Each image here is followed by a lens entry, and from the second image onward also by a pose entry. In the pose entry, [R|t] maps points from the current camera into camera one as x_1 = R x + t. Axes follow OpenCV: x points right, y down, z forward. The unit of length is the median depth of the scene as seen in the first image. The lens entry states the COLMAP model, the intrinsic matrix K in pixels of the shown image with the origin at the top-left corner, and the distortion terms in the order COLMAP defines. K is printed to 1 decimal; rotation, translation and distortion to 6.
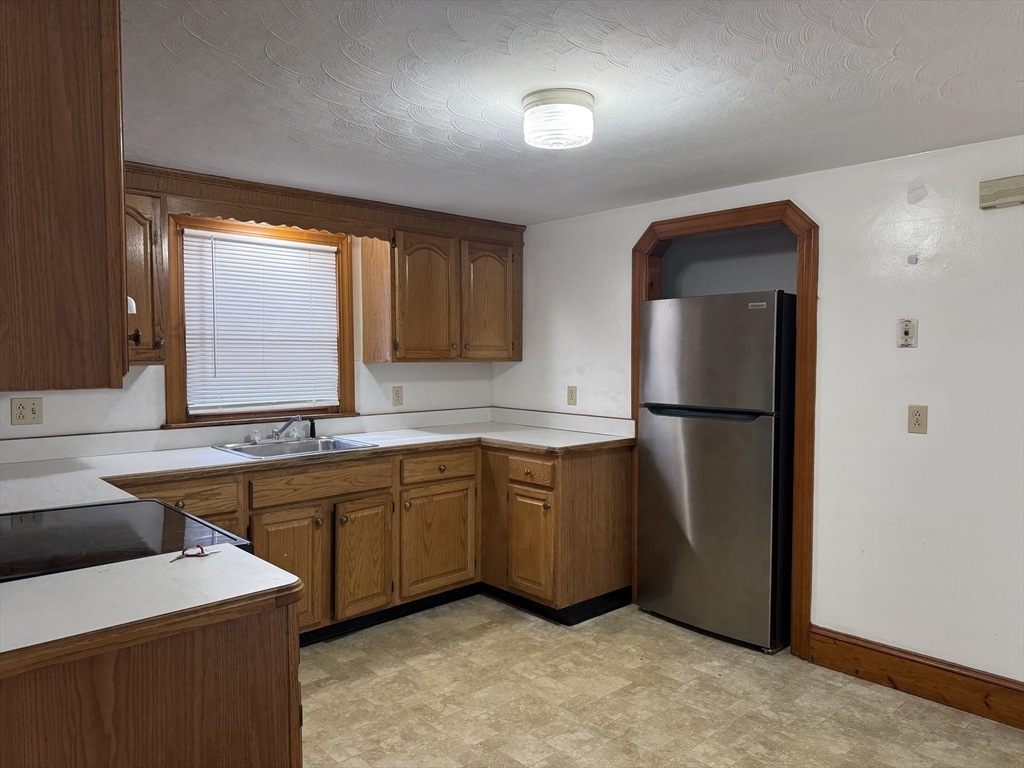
lens RADIAL K [[721.0, 0, 515.2], [0, 721.0, 383.1], [0, 0, 1]] dist [0.074758, -0.092633]
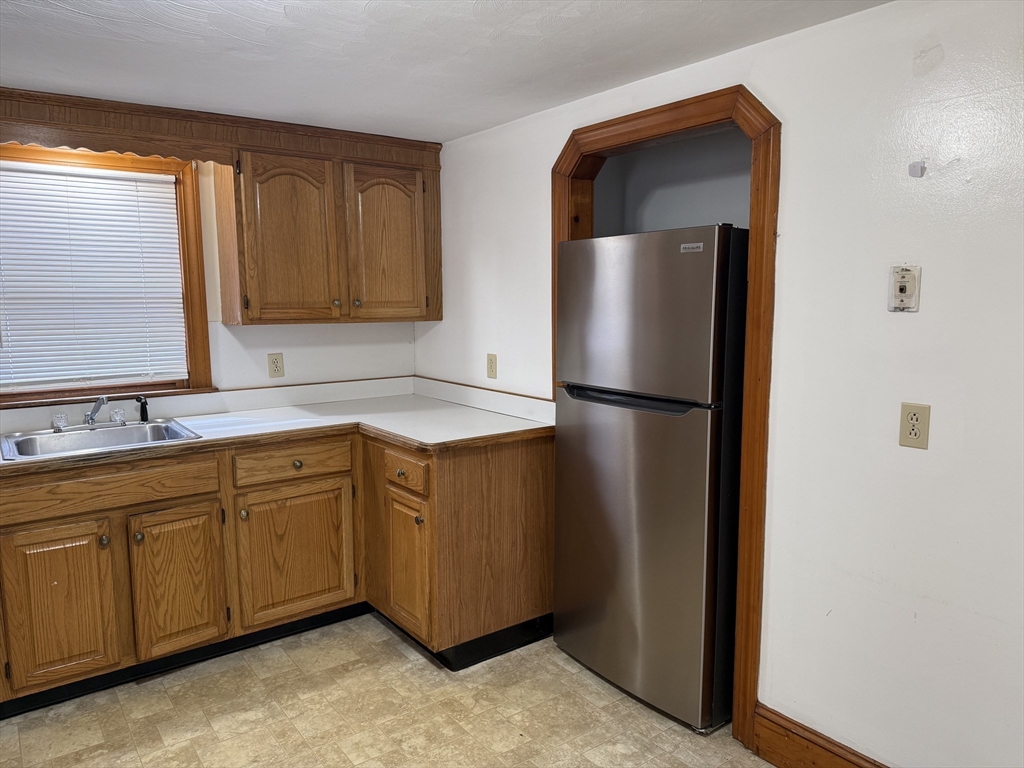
lens RADIAL K [[721.0, 0, 512.5], [0, 721.0, 386.2], [0, 0, 1]] dist [0.074758, -0.092633]
pose [[0.994183, 0.006911, -0.107485, 0.228354], [0.002270, 0.996373, 0.085061, -0.033525], [0.107683, -0.084810, 0.990561, 0.281872]]
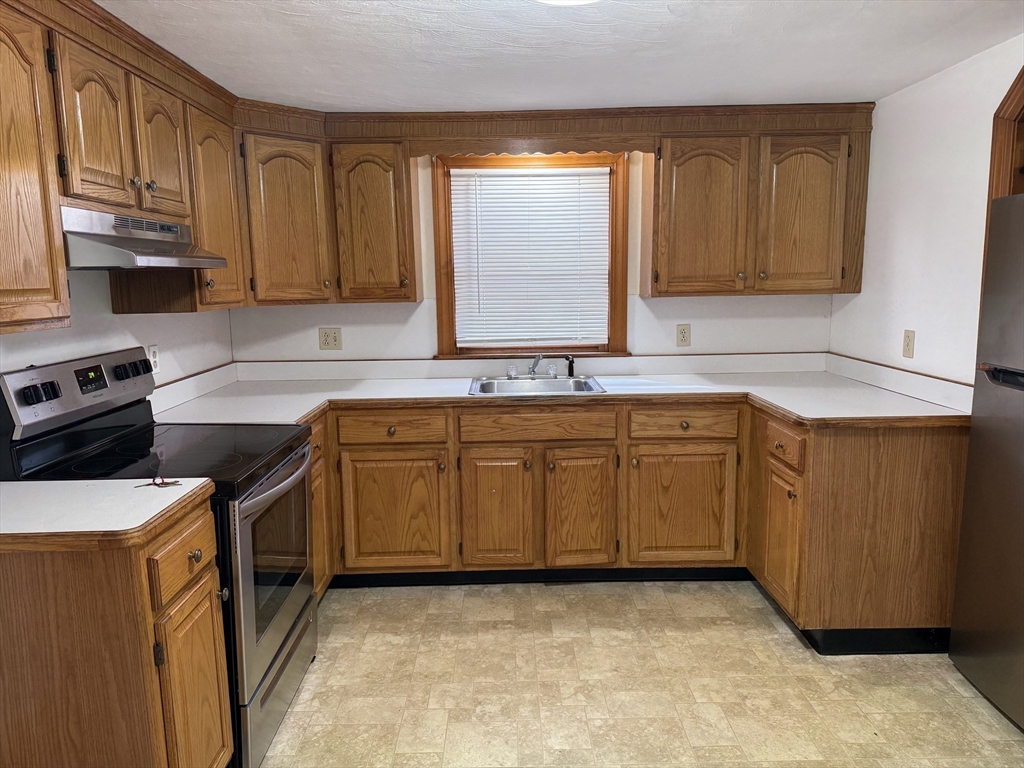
lens RADIAL K [[721.0, 0, 512.9], [0, 721.0, 386.6], [0, 0, 1]] dist [0.074758, -0.092633]
pose [[0.741887, 0.086926, -0.664866, 0.331626], [-0.012875, 0.993225, 0.115490, -0.023082], [0.670401, -0.077120, 0.737980, 0.267533]]
